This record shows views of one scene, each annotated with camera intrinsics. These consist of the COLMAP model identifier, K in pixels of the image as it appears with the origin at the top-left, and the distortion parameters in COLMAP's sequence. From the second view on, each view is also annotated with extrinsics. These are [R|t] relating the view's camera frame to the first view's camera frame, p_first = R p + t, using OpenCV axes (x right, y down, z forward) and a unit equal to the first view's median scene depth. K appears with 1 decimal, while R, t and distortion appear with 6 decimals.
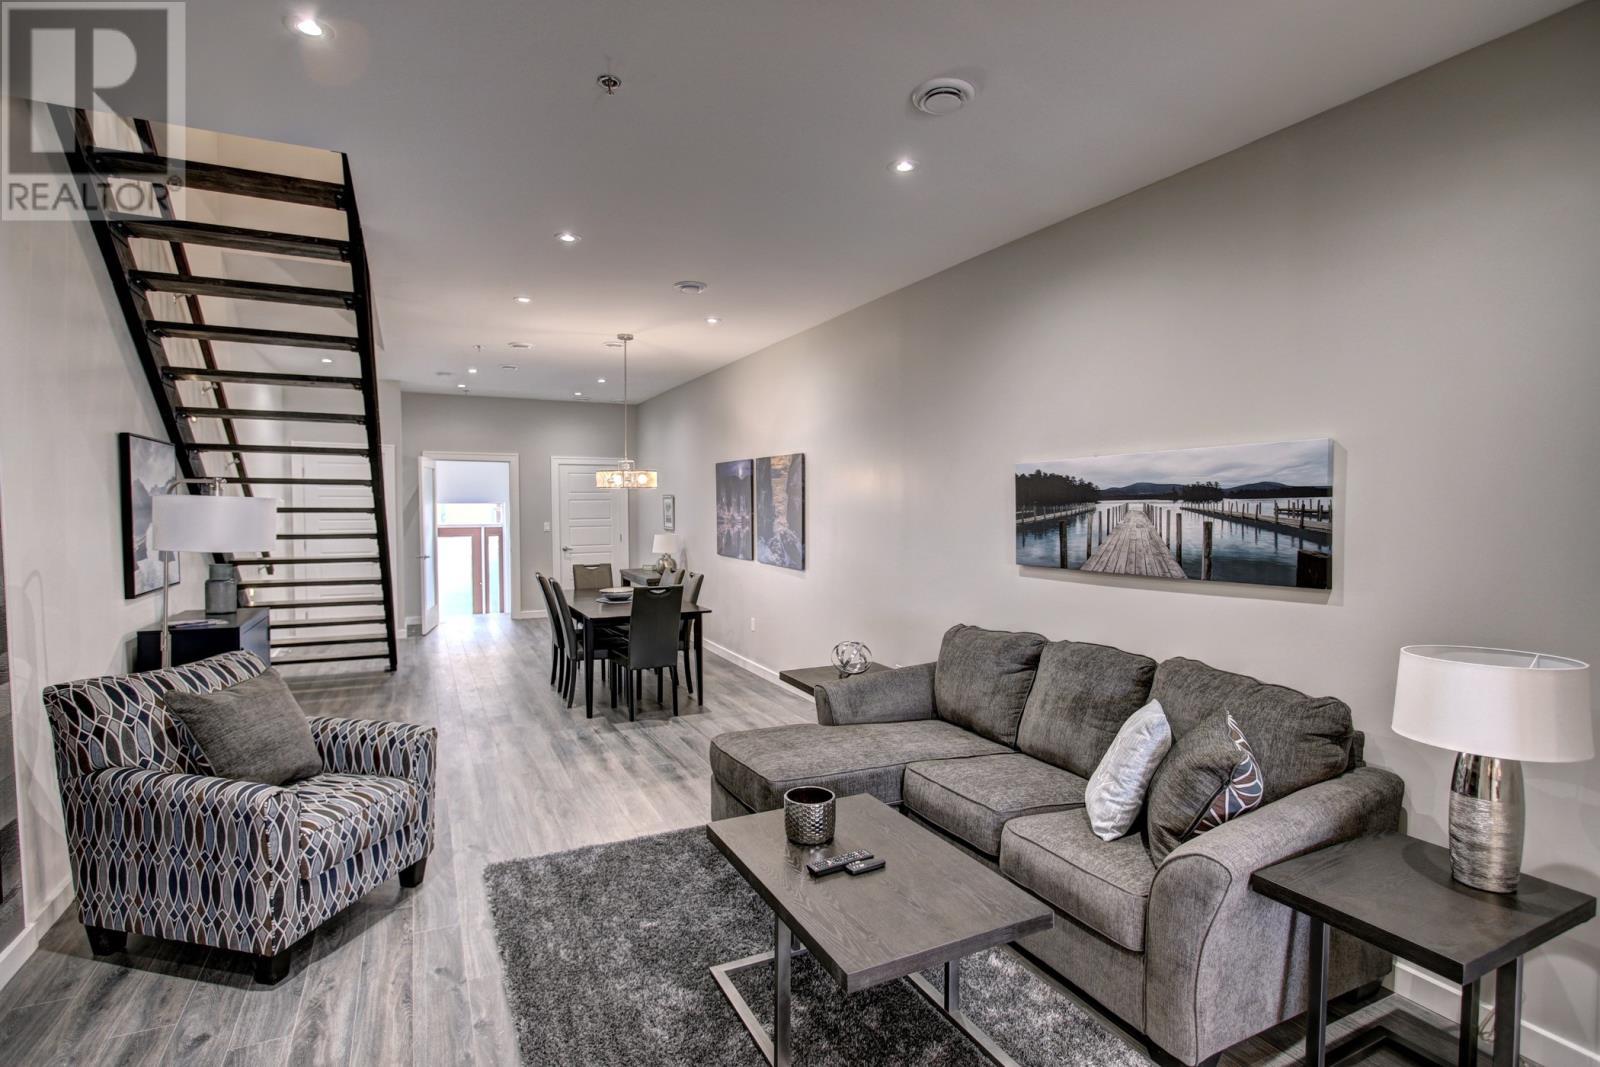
lens RADIAL K [[786.7, 0, 796.3], [0, 786.7, 536.5], [0, 0, 1]] dist [-0.007459, -0.000274]
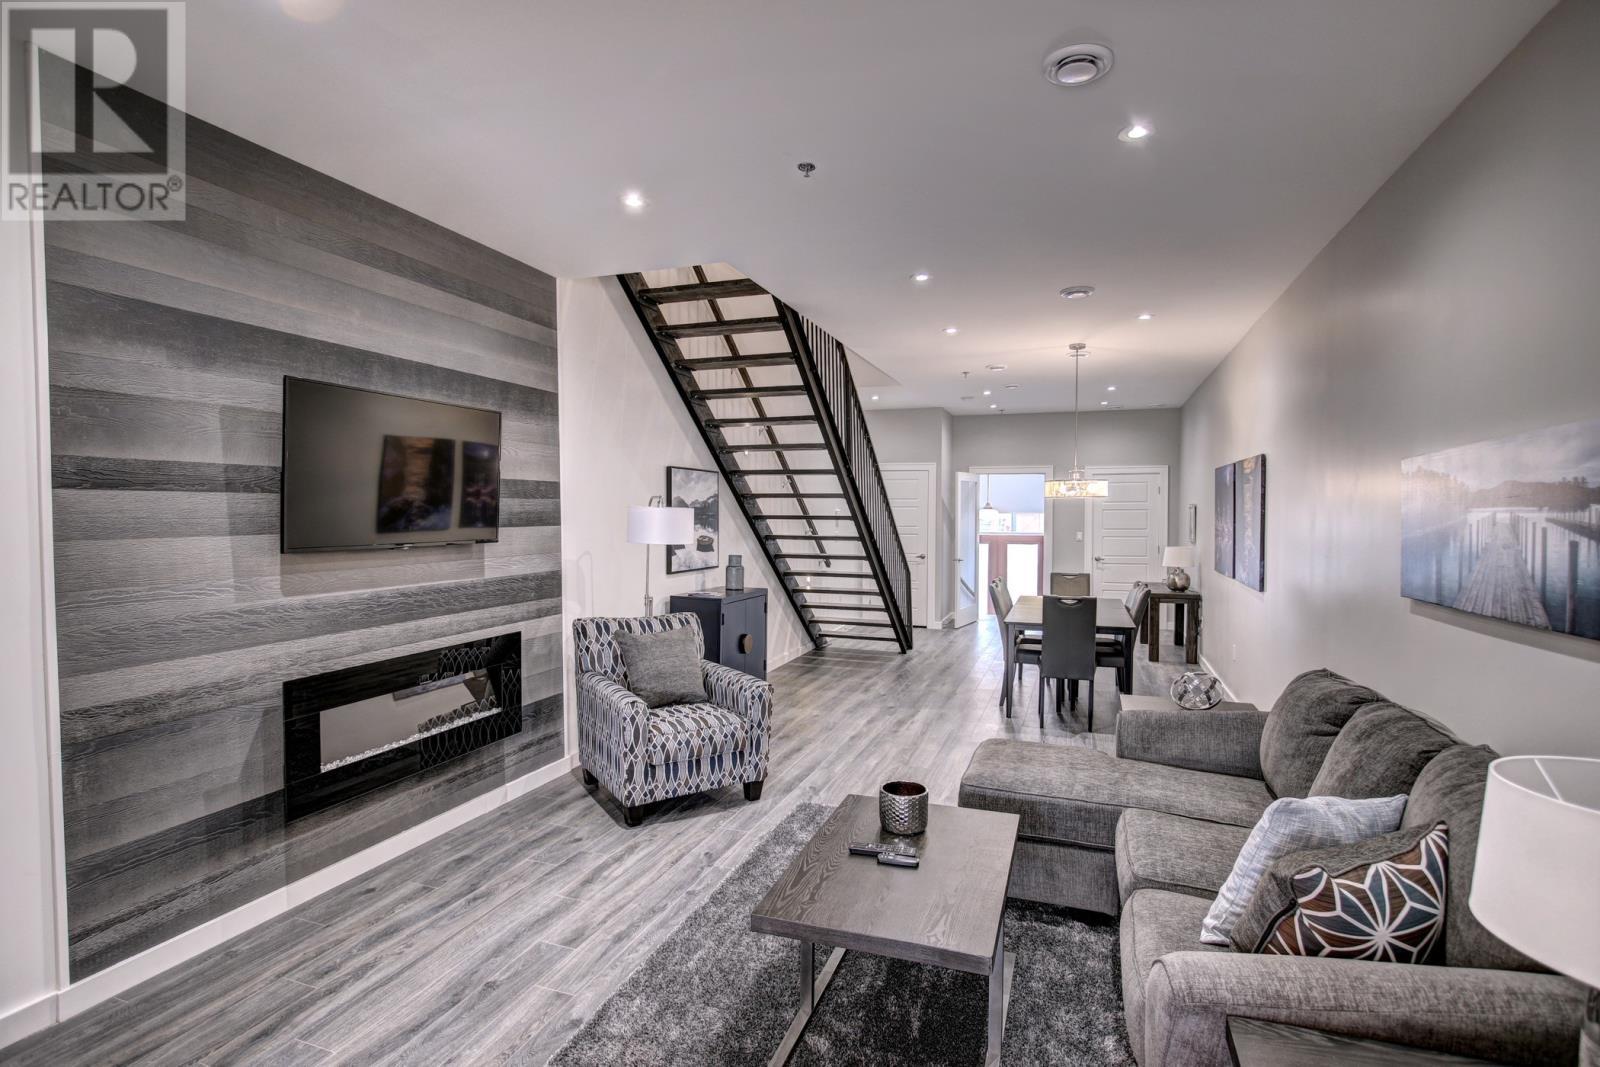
lens RADIAL K [[786.7, 0, 808.1], [0, 786.7, 534.2], [0, 0, 1]] dist [-0.007459, -0.000274]
pose [[0.703069, 0.019810, -0.710846, 0.291409], [-0.031047, 0.999514, -0.002853, -0.001929], [0.710443, 0.024076, 0.703342, 0.069242]]
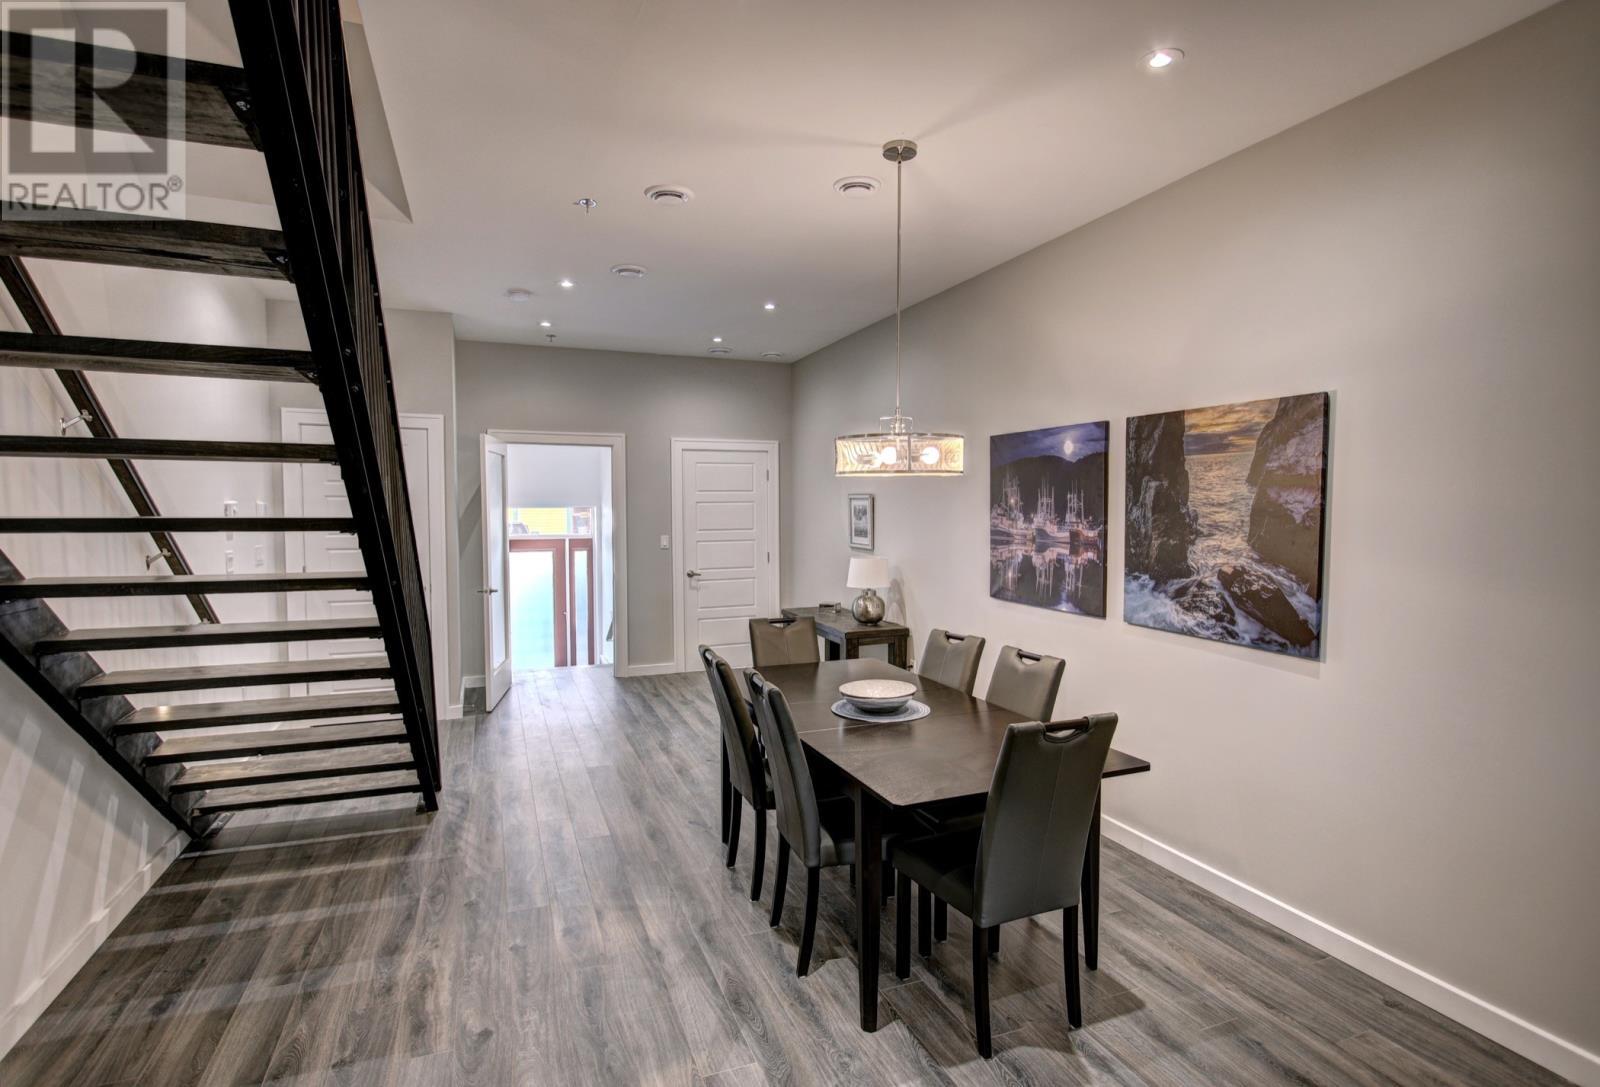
lens RADIAL K [[792.4, 0, 808.2], [0, 792.4, 540.0], [0, 0, 1]] dist [-0.037823, 0.000631]
pose [[0.997707, 0.001352, -0.067671, -0.273670], [-0.001326, 0.999999, 0.000434, -0.026040], [0.067672, -0.000343, 0.997708, 0.605833]]
